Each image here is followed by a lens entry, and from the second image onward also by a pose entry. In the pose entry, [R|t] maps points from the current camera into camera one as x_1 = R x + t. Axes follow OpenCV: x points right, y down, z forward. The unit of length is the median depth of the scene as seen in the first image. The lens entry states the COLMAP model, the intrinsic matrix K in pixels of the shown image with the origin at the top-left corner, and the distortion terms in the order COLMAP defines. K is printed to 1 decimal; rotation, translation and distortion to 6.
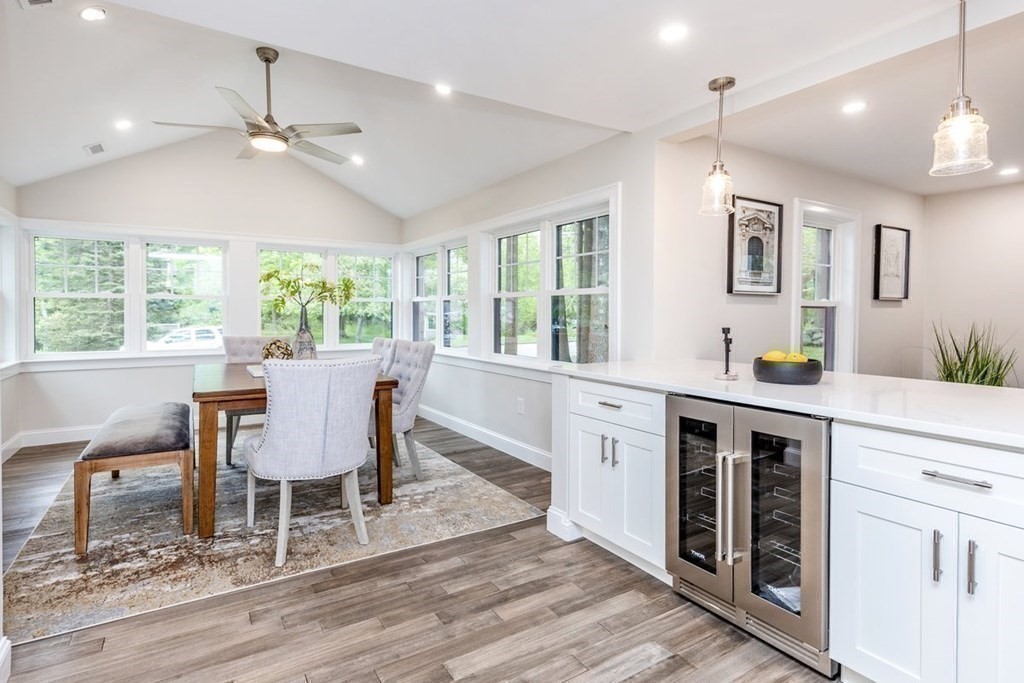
lens RADIAL K [[509.4, 0, 489.4], [0, 509.4, 323.0], [0, 0, 1]] dist [0.003242, -0.000075]
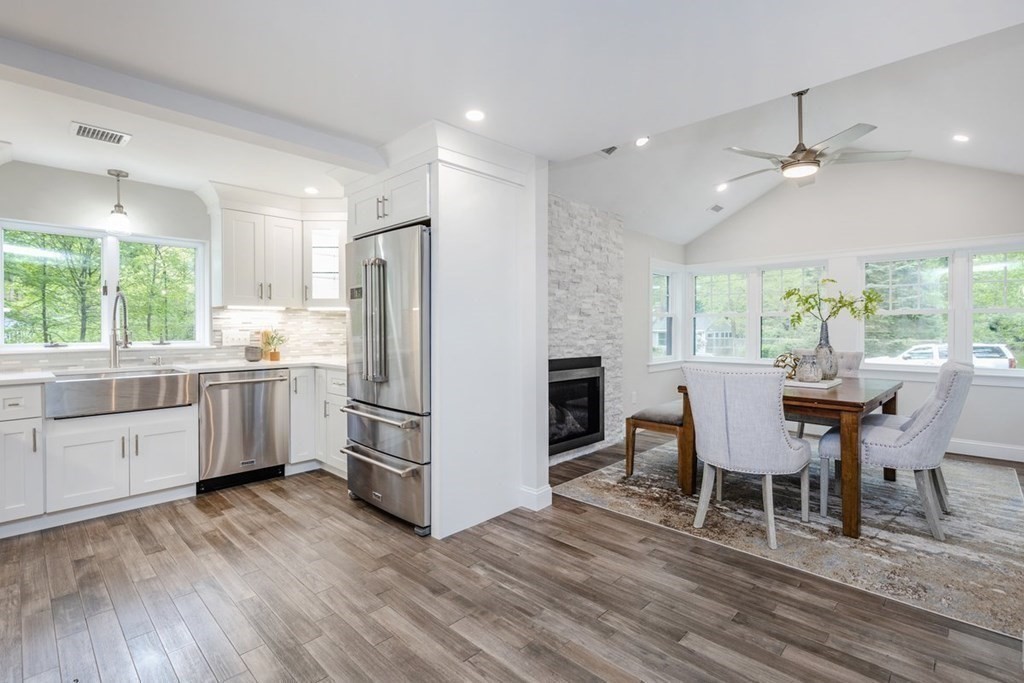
lens RADIAL K [[482.9, 0, 503.2], [0, 482.9, 336.5], [0, 0, 1]] dist [0.002347, -0.000180]
pose [[0.247621, 0.015689, -0.968730, 0.625418], [-0.018374, 0.999765, 0.011495, -0.003799], [0.968683, 0.014953, 0.247851, 0.228659]]
